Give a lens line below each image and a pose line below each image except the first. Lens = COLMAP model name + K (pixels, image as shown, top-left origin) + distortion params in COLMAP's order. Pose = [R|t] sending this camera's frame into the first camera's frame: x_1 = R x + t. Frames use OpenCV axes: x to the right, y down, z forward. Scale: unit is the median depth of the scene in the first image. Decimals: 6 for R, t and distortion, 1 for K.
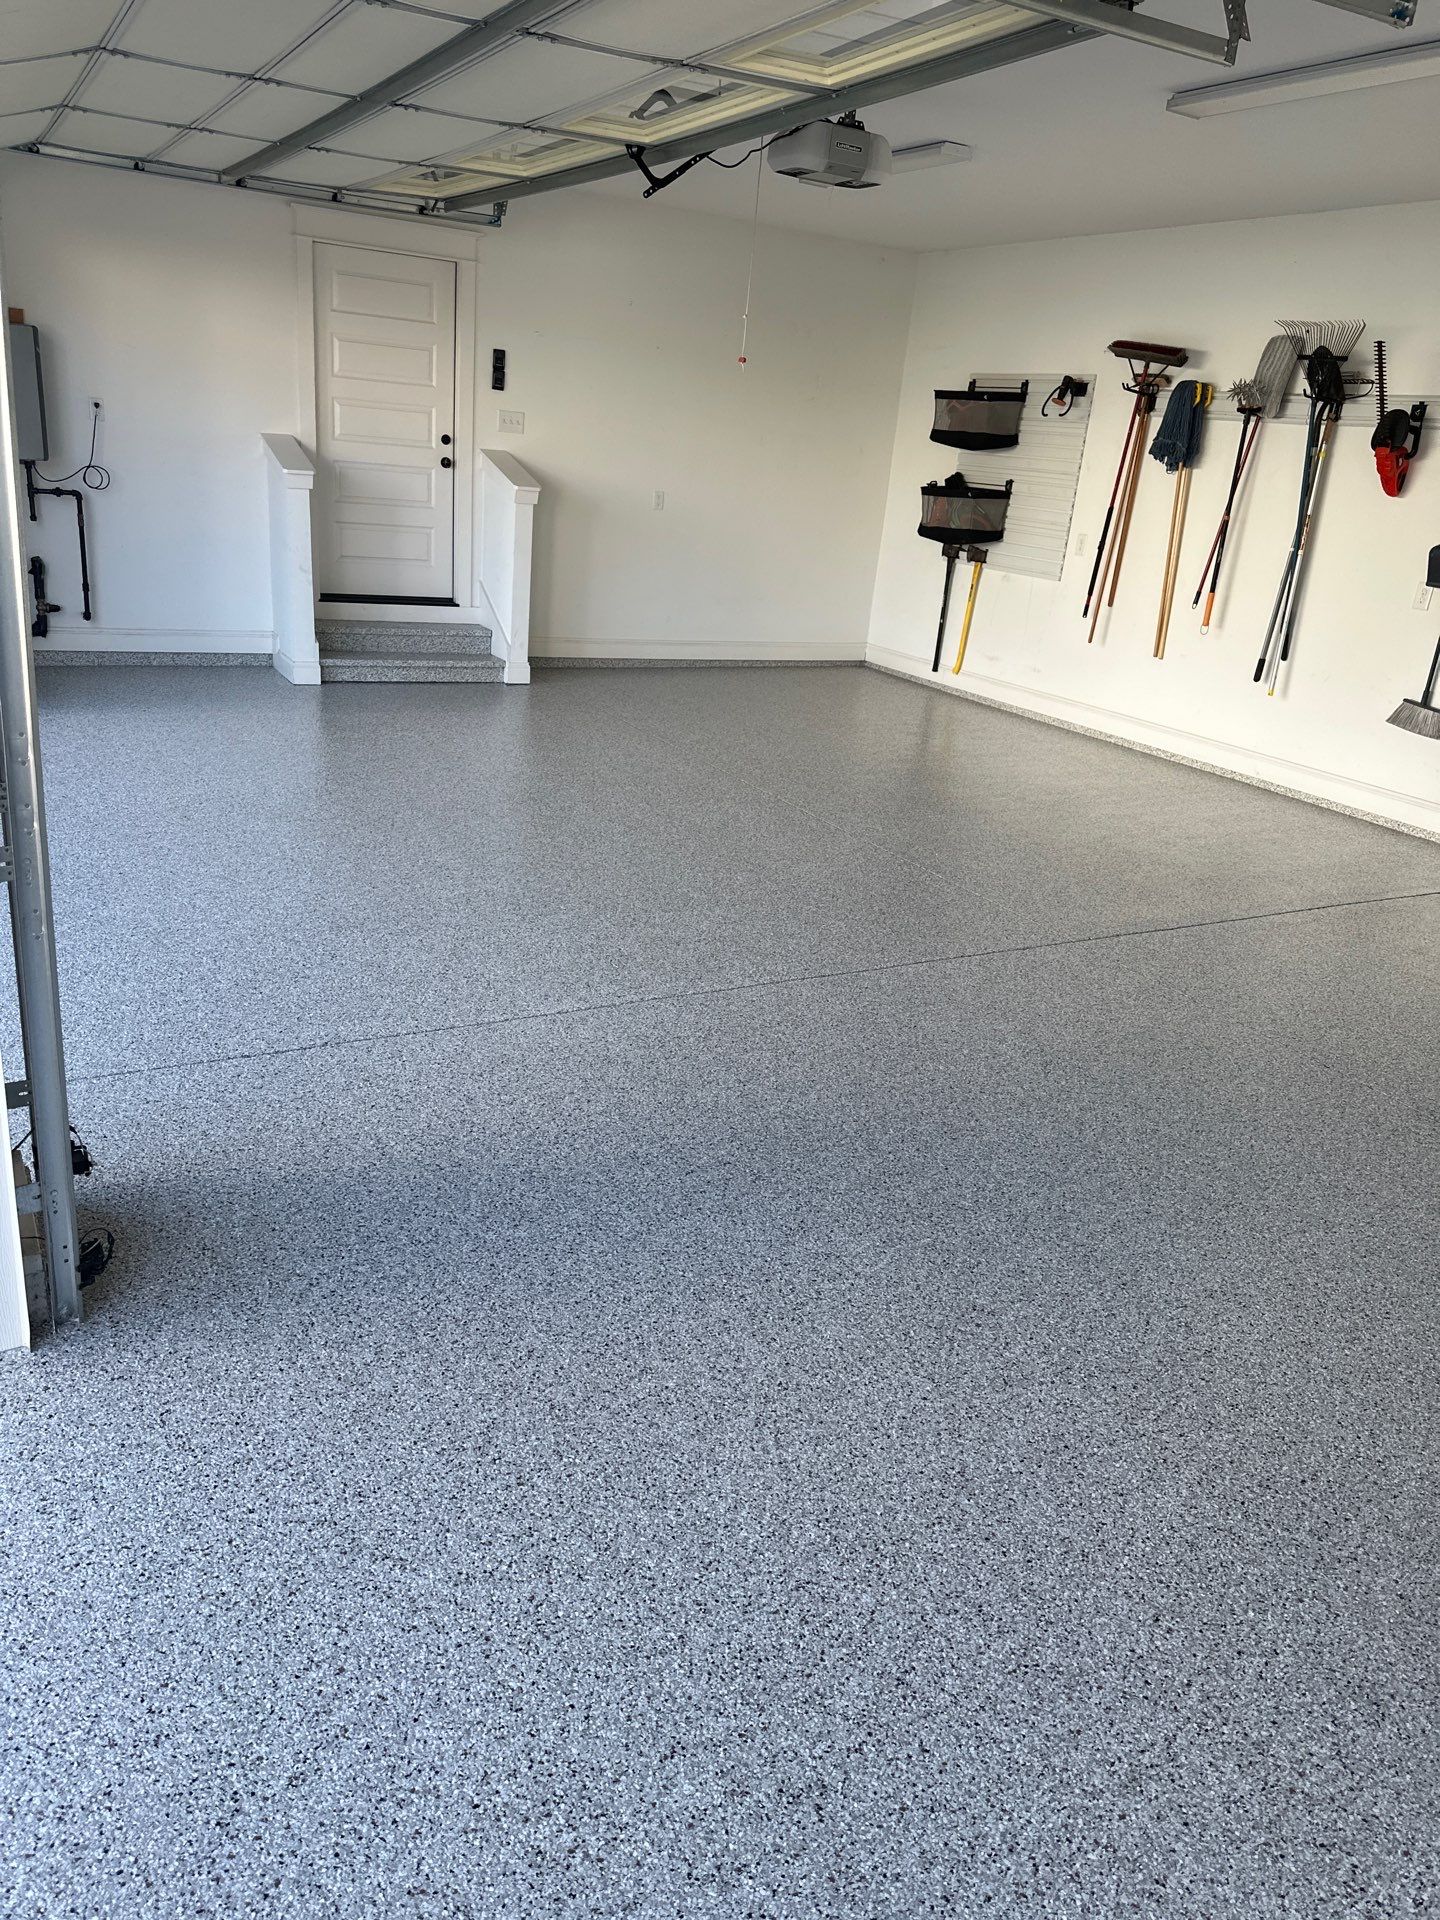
lens RADIAL K [[1358.6, 0, 709.2], [0, 1358.6, 960.7], [0, 0, 1]] dist [0.032603, -0.043868]
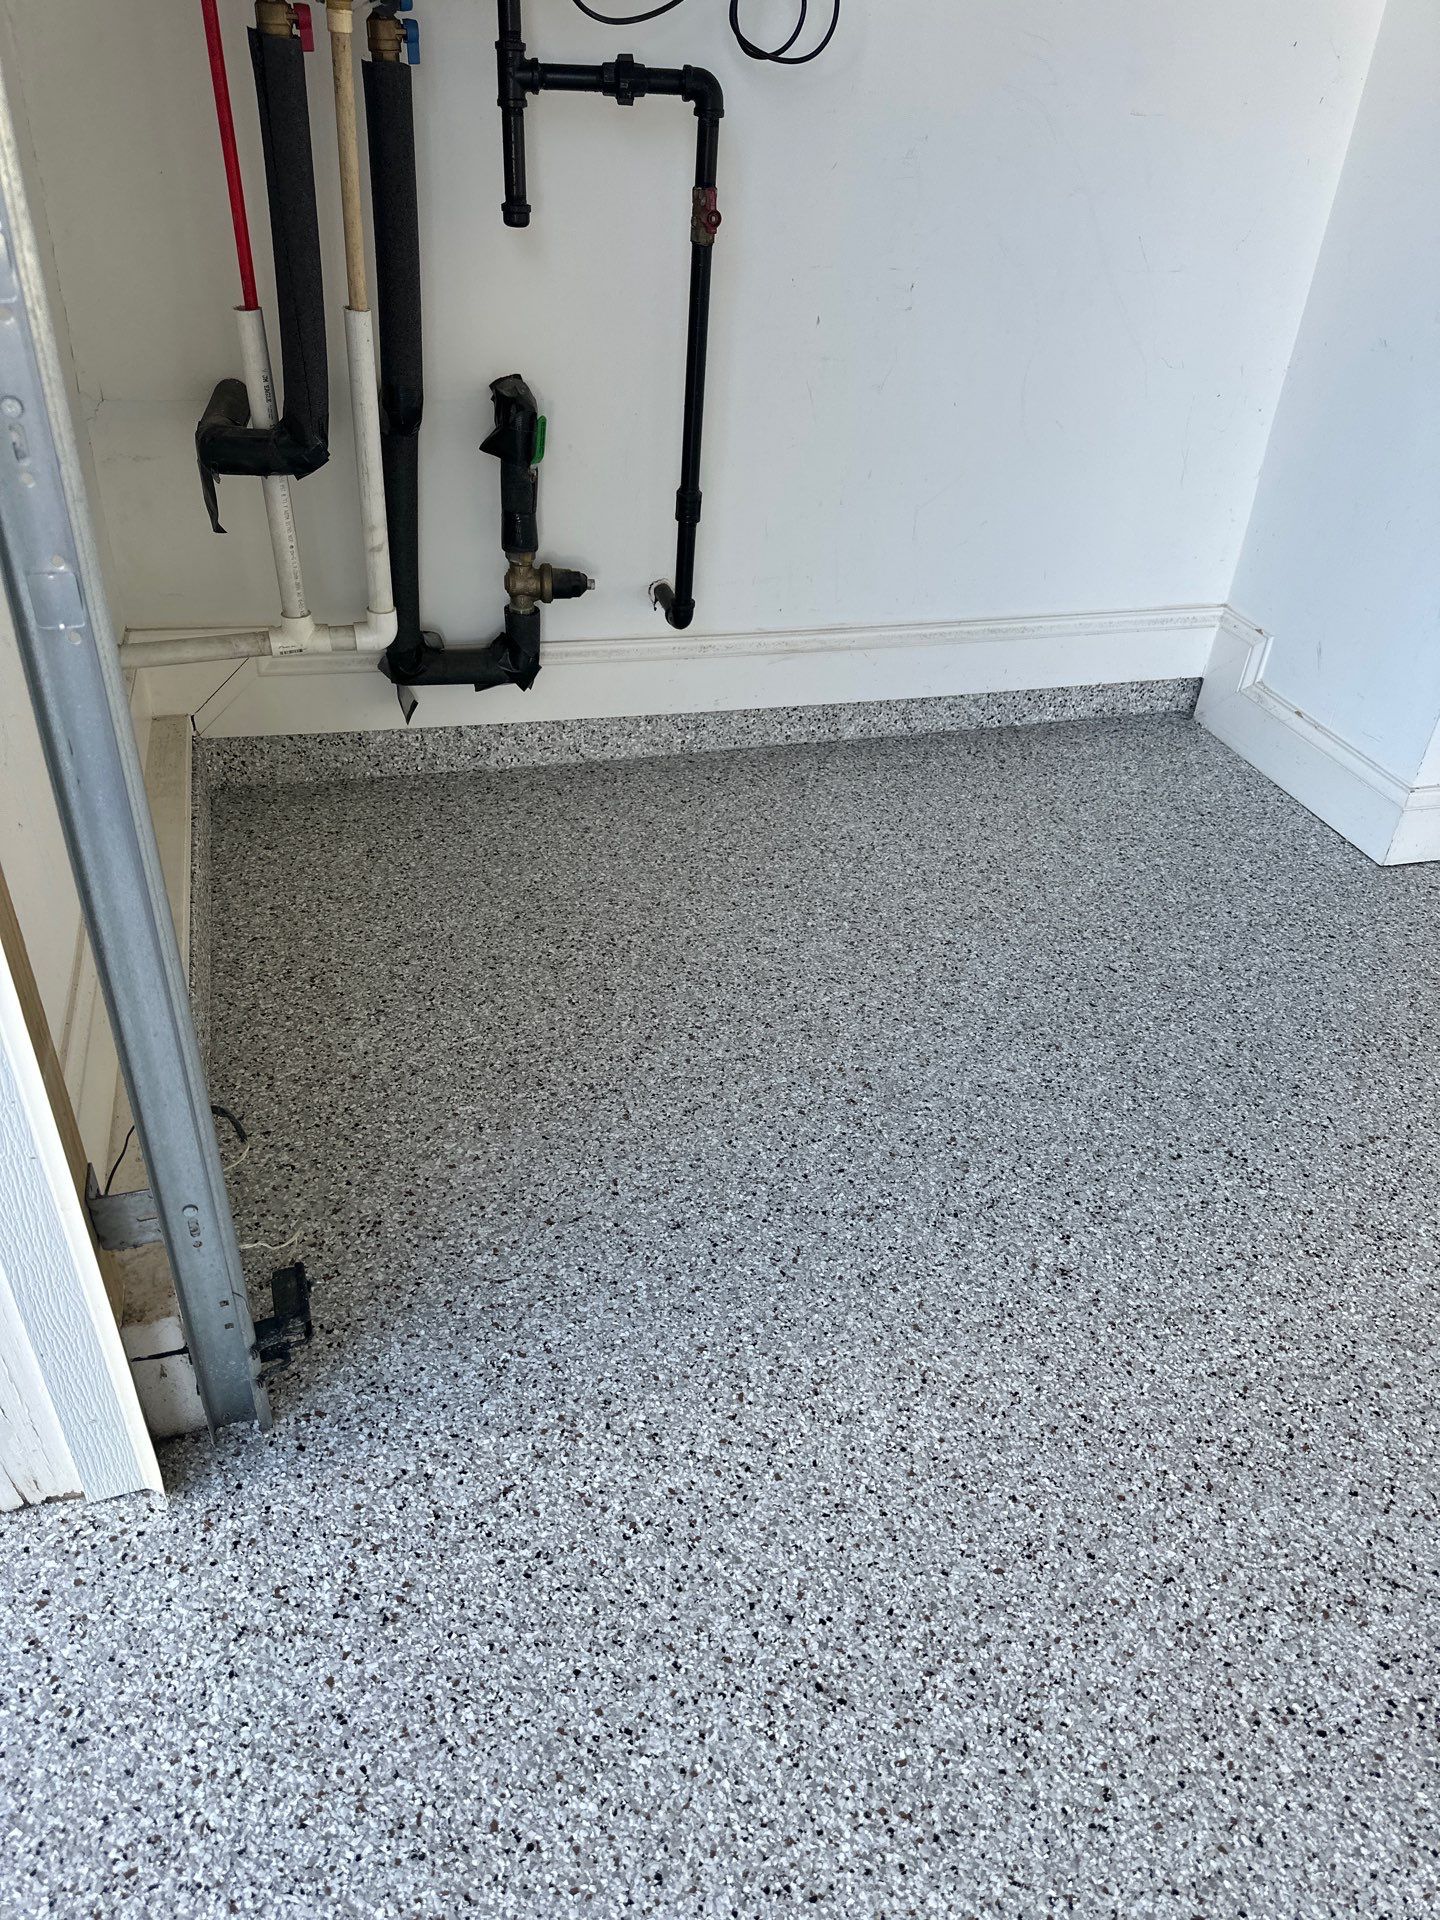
lens RADIAL K [[1358.6, 0, 715.3], [0, 1358.6, 964.3], [0, 0, 1]] dist [0.032603, -0.043868]
pose [[0.974420, 0.097483, -0.202492, -1.508959], [-0.049295, 0.971794, 0.230623, -0.958847], [0.219262, -0.214741, 0.951741, 2.857274]]
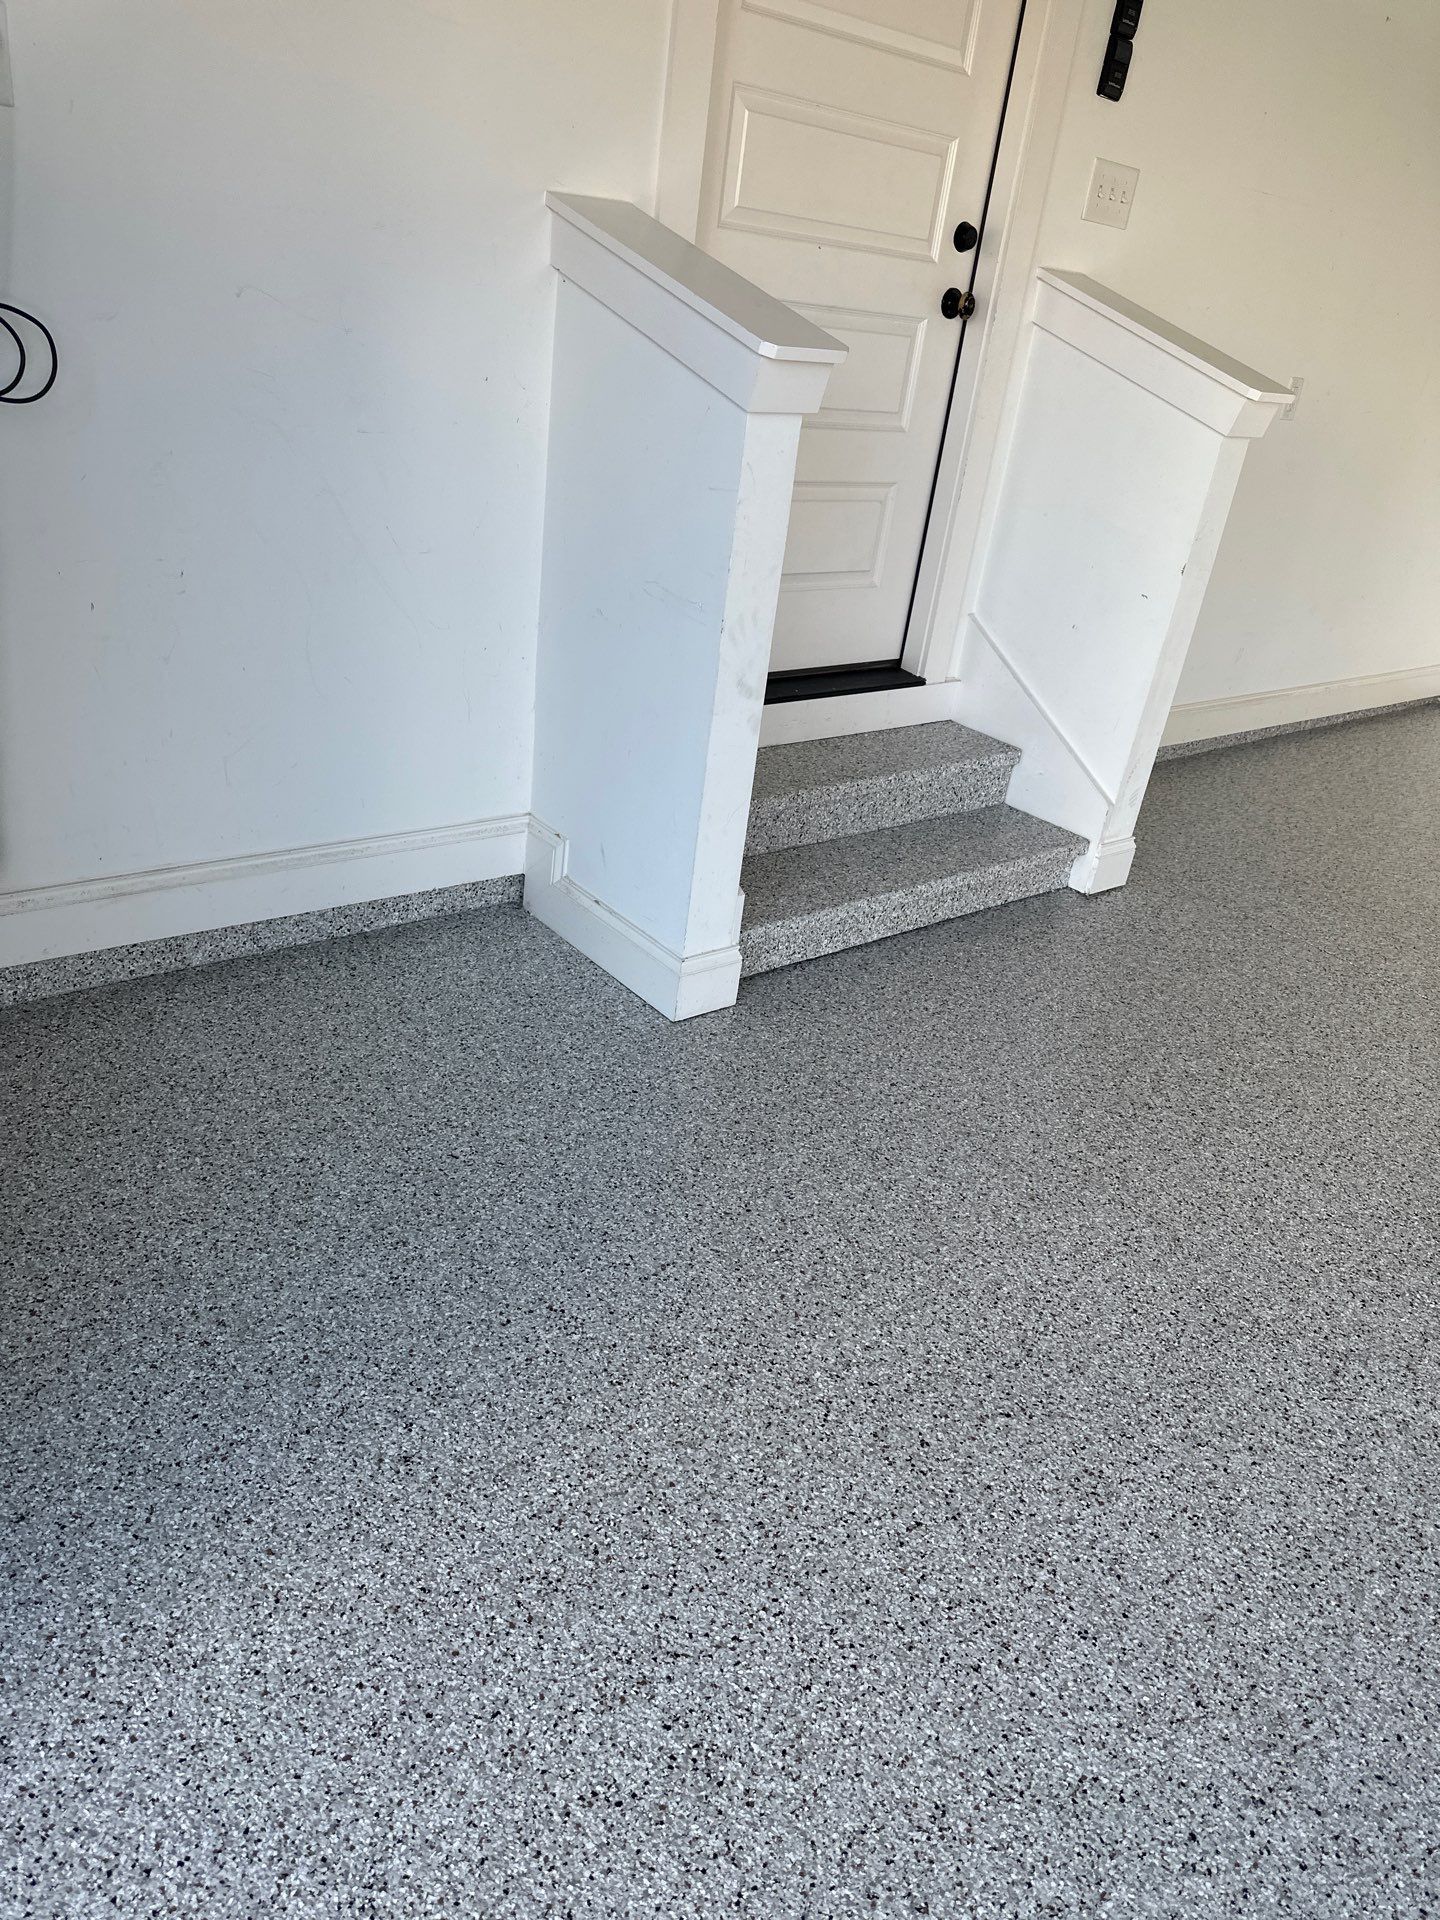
lens RADIAL K [[1358.6, 0, 732.2], [0, 1358.6, 943.9], [0, 0, 1]] dist [0.032603, -0.043868]
pose [[0.980639, -0.053159, 0.188469, -1.407102], [0.030802, 0.992341, 0.119625, -1.039974], [-0.193384, -0.111504, 0.974766, 2.750707]]
